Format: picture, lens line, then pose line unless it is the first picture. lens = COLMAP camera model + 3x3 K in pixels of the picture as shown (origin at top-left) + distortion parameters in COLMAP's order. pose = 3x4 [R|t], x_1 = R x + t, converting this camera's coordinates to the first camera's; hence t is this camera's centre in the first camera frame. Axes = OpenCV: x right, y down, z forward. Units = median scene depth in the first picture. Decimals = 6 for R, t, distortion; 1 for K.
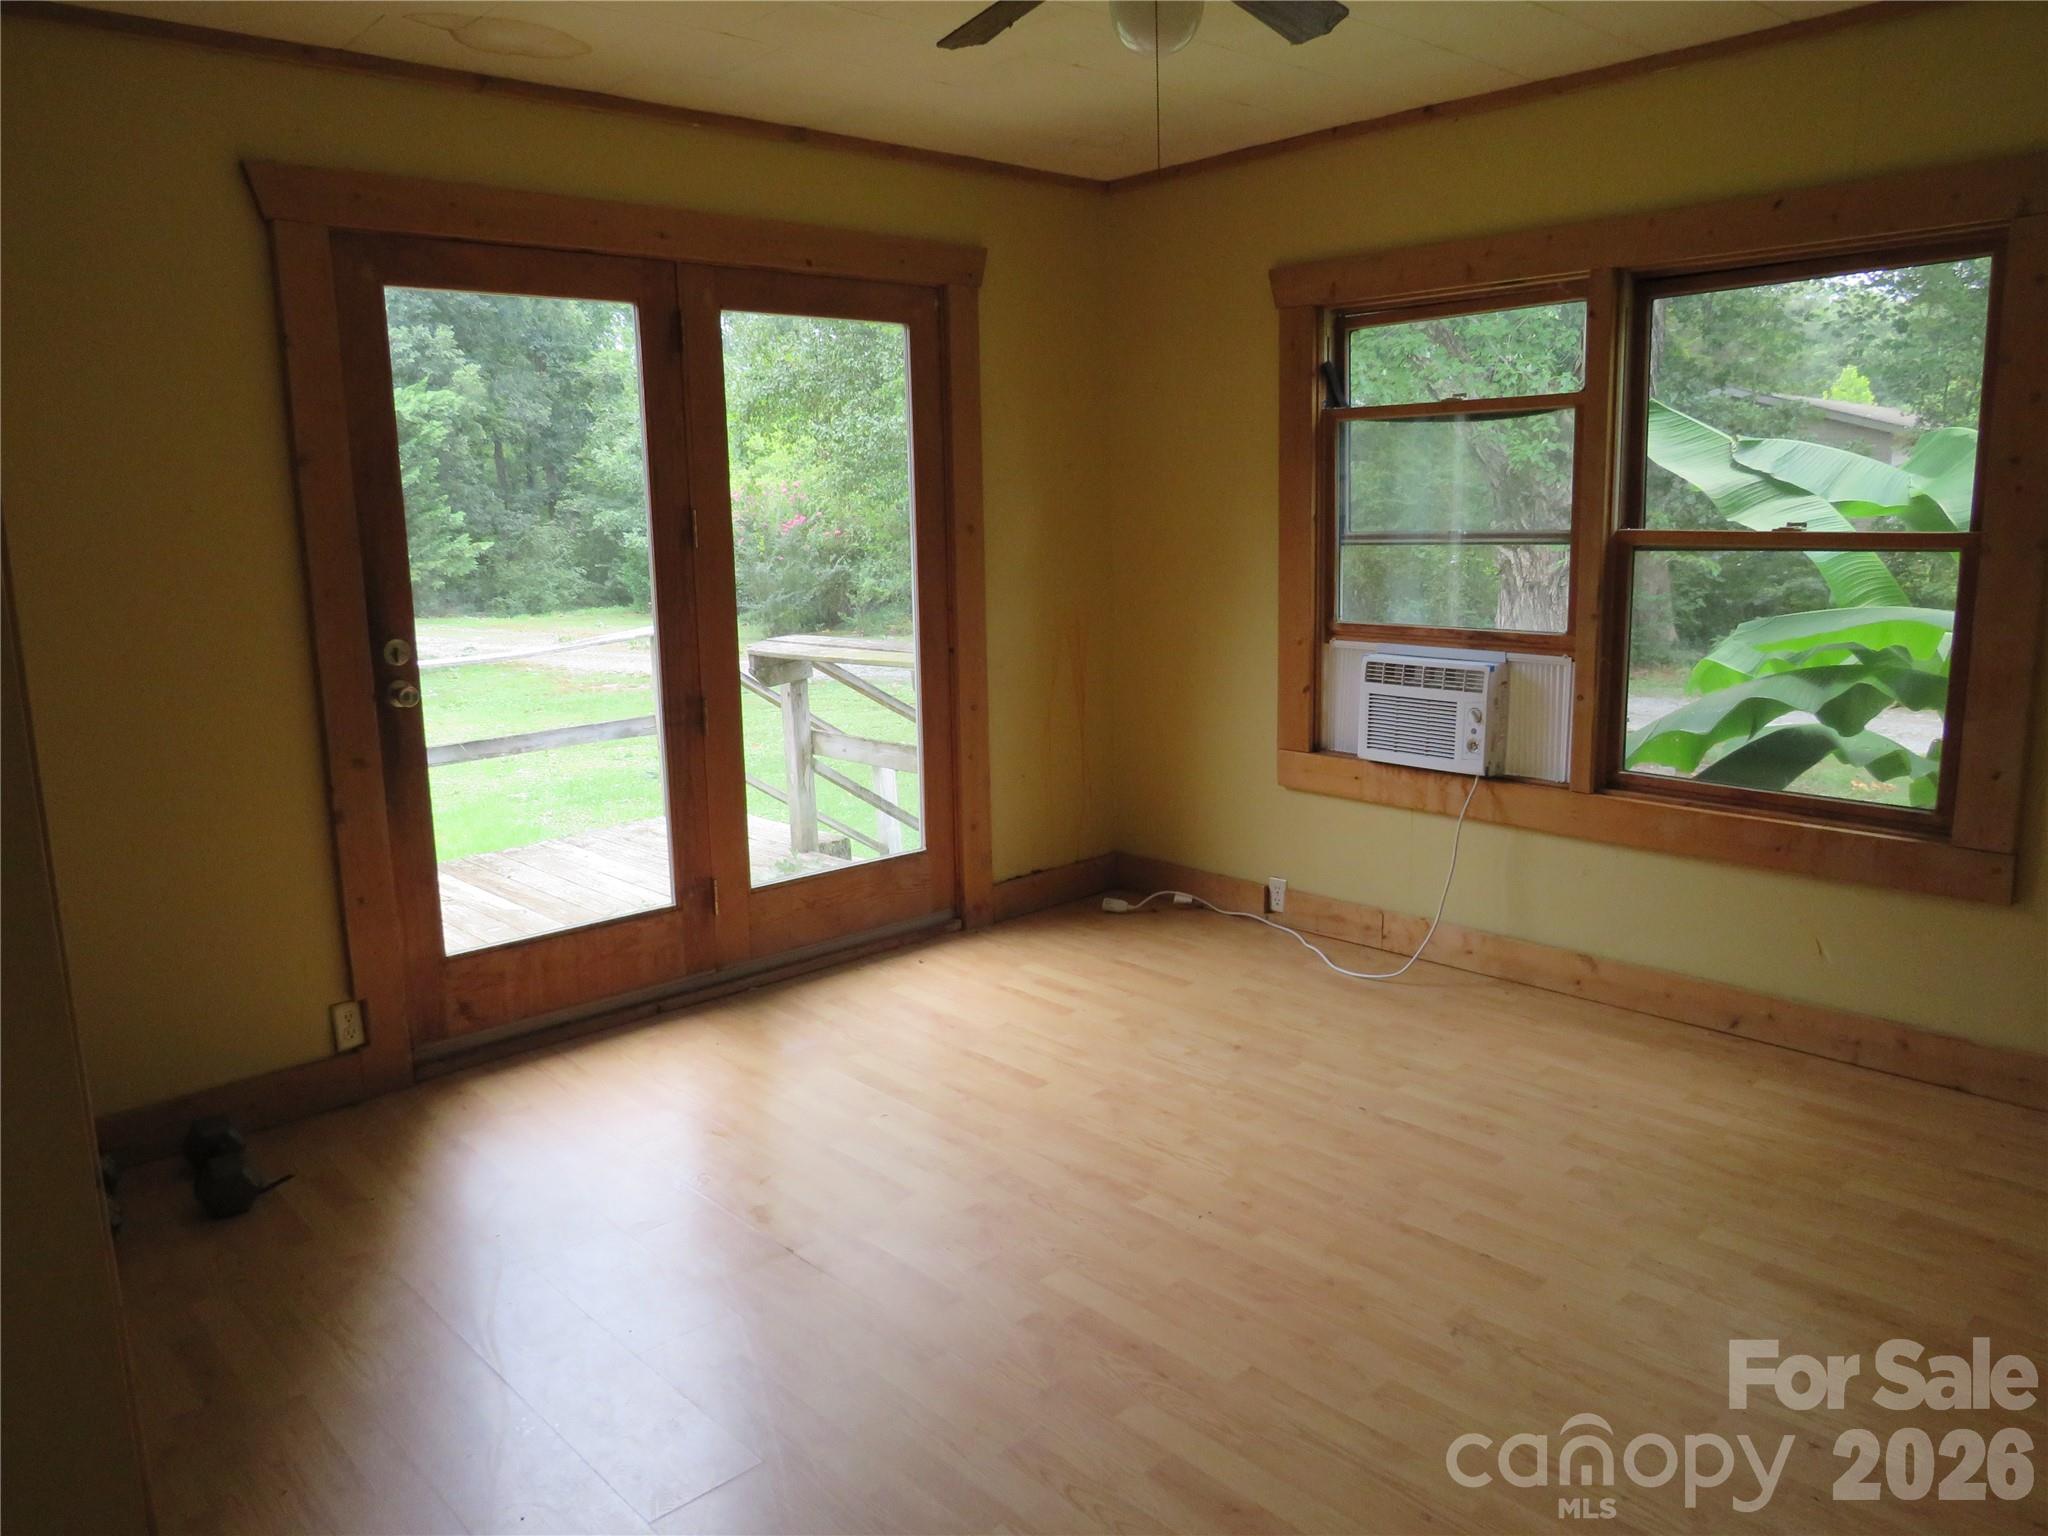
lens RADIAL K [[1469.9, 0, 1007.7], [0, 1469.9, 771.9], [0, 0, 1]] dist [-0.021806, 0.005724]
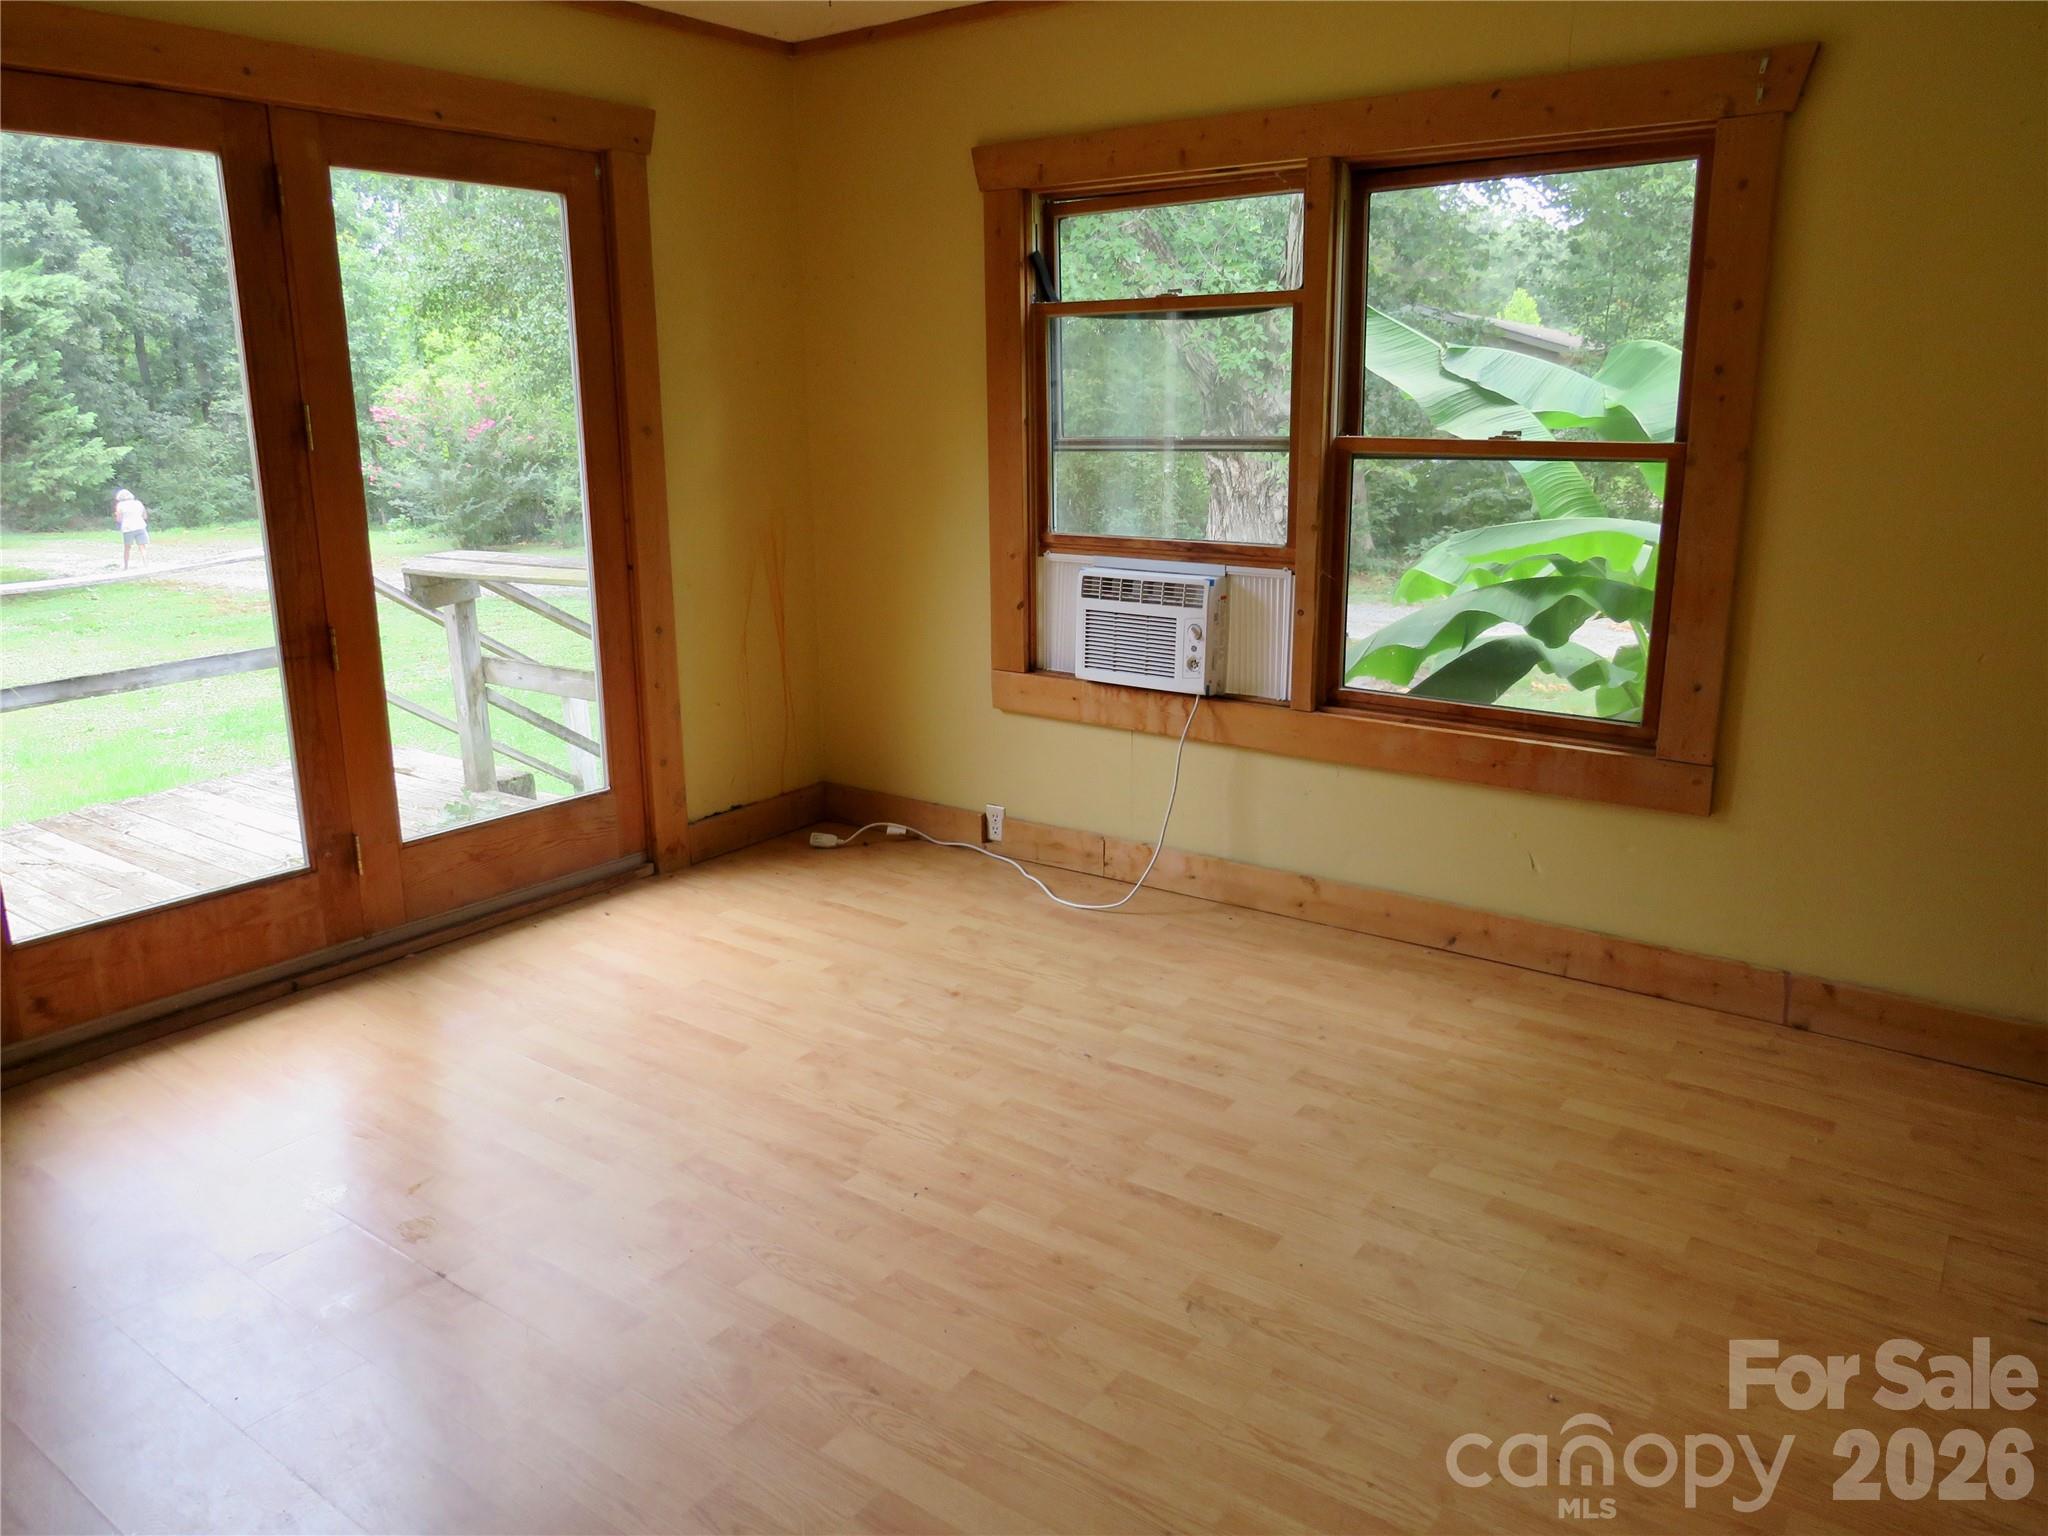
lens RADIAL K [[1417.8, 0, 1001.1], [0, 1417.8, 740.3], [0, 0, 1]] dist [-0.044571, 0.018590]
pose [[0.983316, -0.028811, 0.179609, 0.027619], [0.020609, 0.998665, 0.047367, -0.014286], [-0.180734, -0.042876, 0.982597, 0.115626]]
